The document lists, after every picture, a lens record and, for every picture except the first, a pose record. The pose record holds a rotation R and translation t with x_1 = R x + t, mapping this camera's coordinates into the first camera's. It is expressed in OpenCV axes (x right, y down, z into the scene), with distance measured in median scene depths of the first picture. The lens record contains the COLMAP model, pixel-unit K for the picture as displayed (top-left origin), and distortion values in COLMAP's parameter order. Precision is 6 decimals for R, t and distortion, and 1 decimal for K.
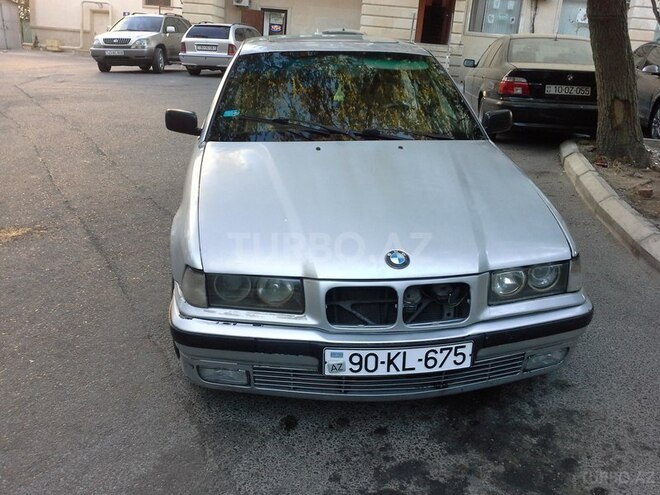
lens RADIAL K [[637.8, 0, 330.0], [0, 637.8, 247.5], [0, 0, 1]] dist [0.009053, -0.032064]
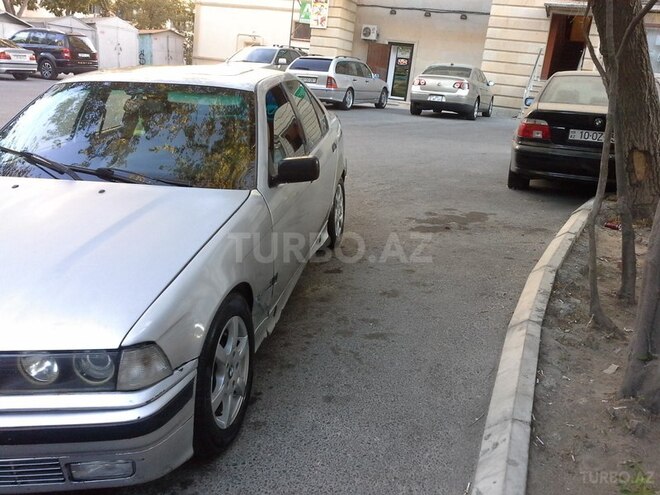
lens RADIAL K [[637.8, 0, 330.0], [0, 637.8, 247.5], [0, 0, 1]] dist [0.009053, -0.032064]
pose [[0.964703, 0.087177, -0.248493, 0.281213], [-0.099098, 0.994432, -0.035849, -0.035716], [0.243984, 0.059209, 0.967970, 0.102990]]
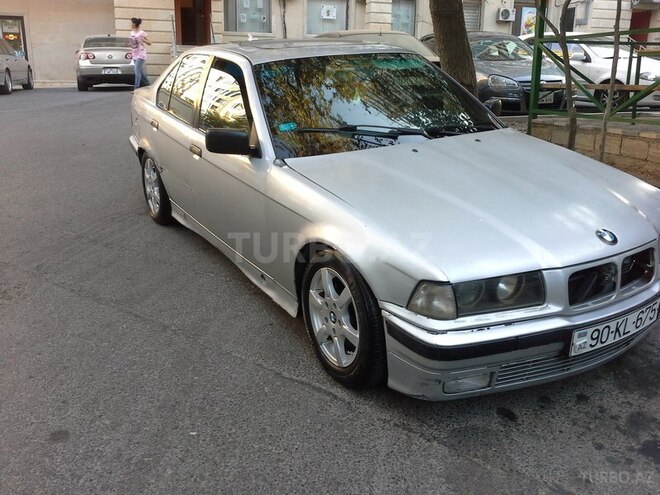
lens RADIAL K [[637.8, 0, 330.0], [0, 637.8, 247.5], [0, 0, 1]] dist [0.009053, -0.032064]
pose [[0.908948, -0.172698, 0.379460, -0.245296], [0.172572, 0.984388, 0.034637, -0.027707], [-0.379517, 0.034001, 0.924560, 0.053488]]
